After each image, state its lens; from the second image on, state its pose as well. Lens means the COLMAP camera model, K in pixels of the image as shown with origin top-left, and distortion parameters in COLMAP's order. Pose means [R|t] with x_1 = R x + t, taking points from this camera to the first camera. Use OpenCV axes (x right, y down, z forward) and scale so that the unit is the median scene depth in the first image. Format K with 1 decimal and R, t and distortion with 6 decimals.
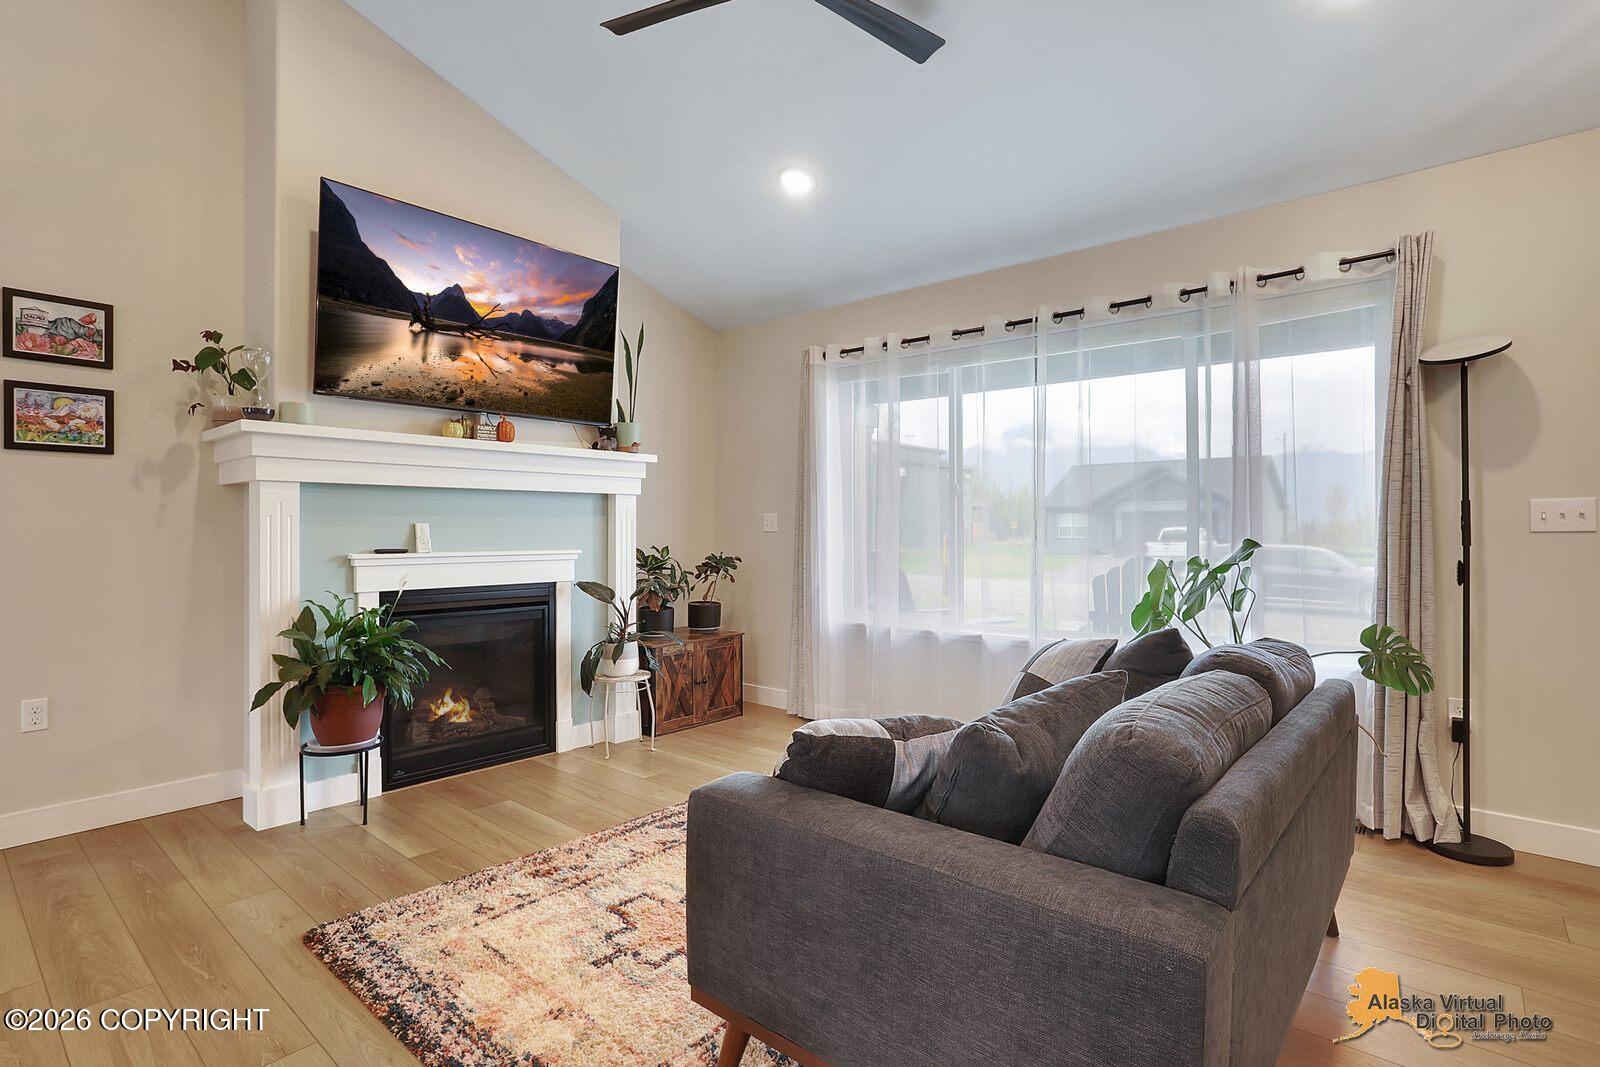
lens RADIAL K [[792.7, 0, 792.6], [0, 792.7, 529.8], [0, 0, 1]] dist [-0.002692, 0.002807]
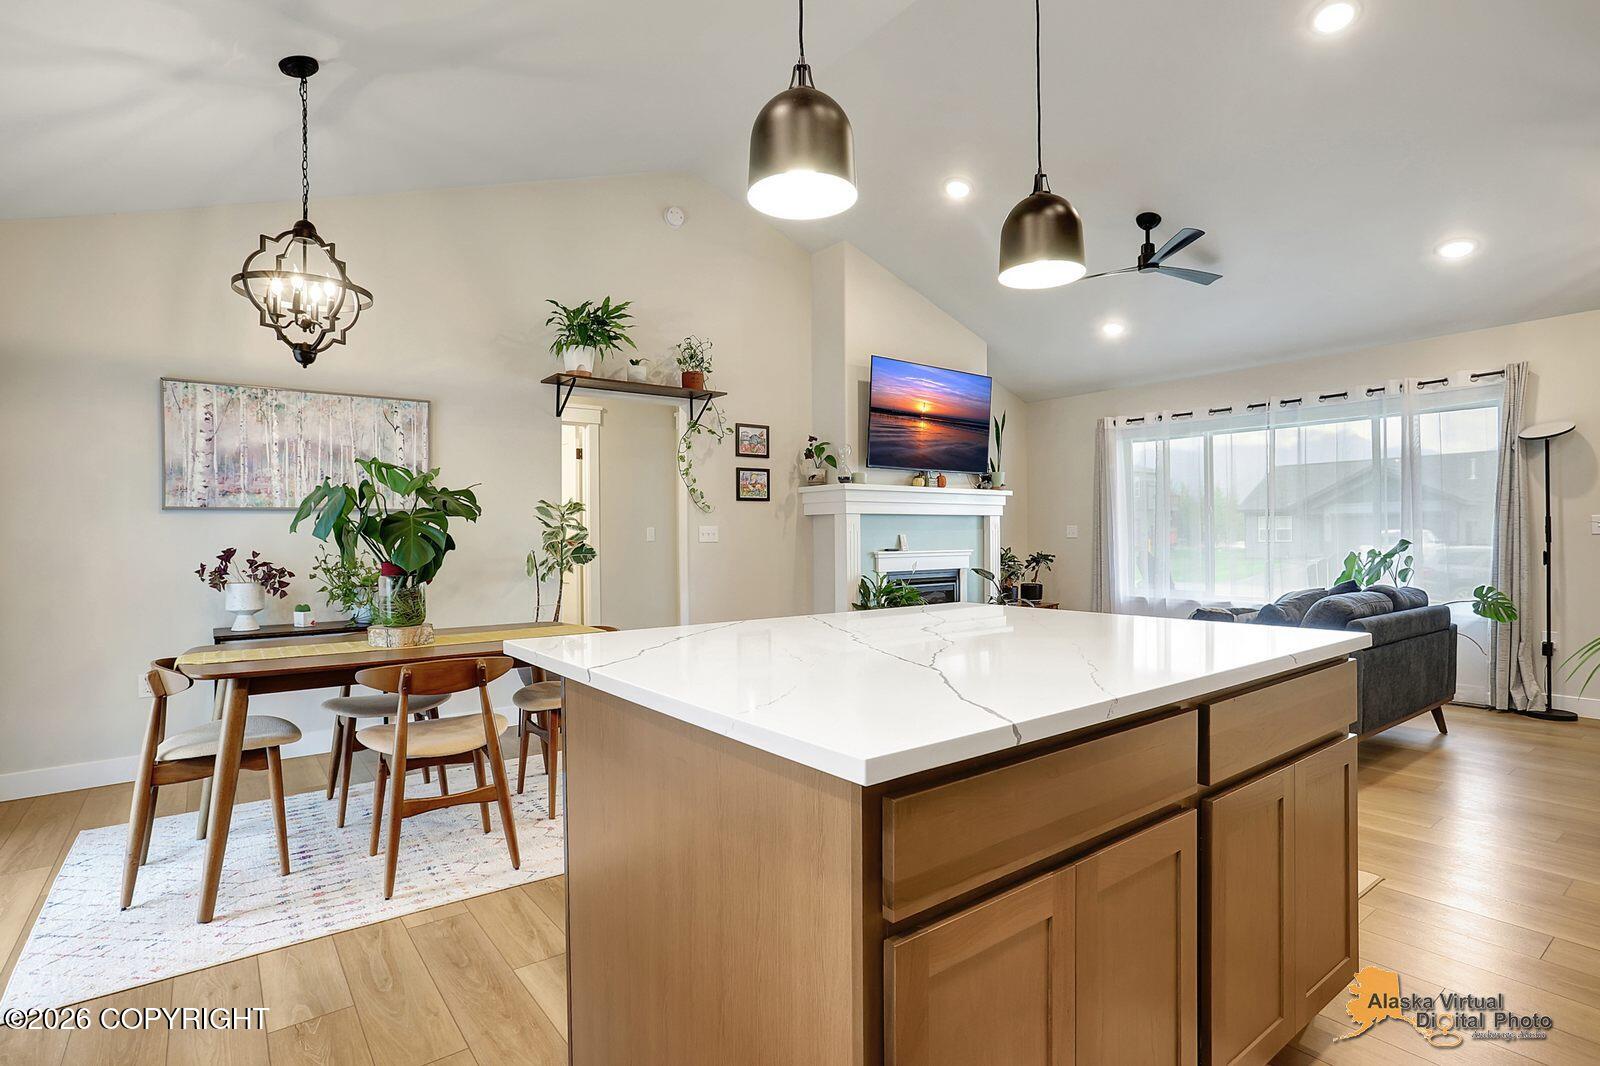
lens RADIAL K [[792.7, 0, 808.1], [0, 792.7, 531.4], [0, 0, 1]] dist [-0.002692, 0.002807]
pose [[0.982397, -0.008434, -0.186615, -0.379819], [0.007321, 0.999951, -0.006651, -0.004657], [0.186662, 0.005167, 0.982411, -0.910258]]
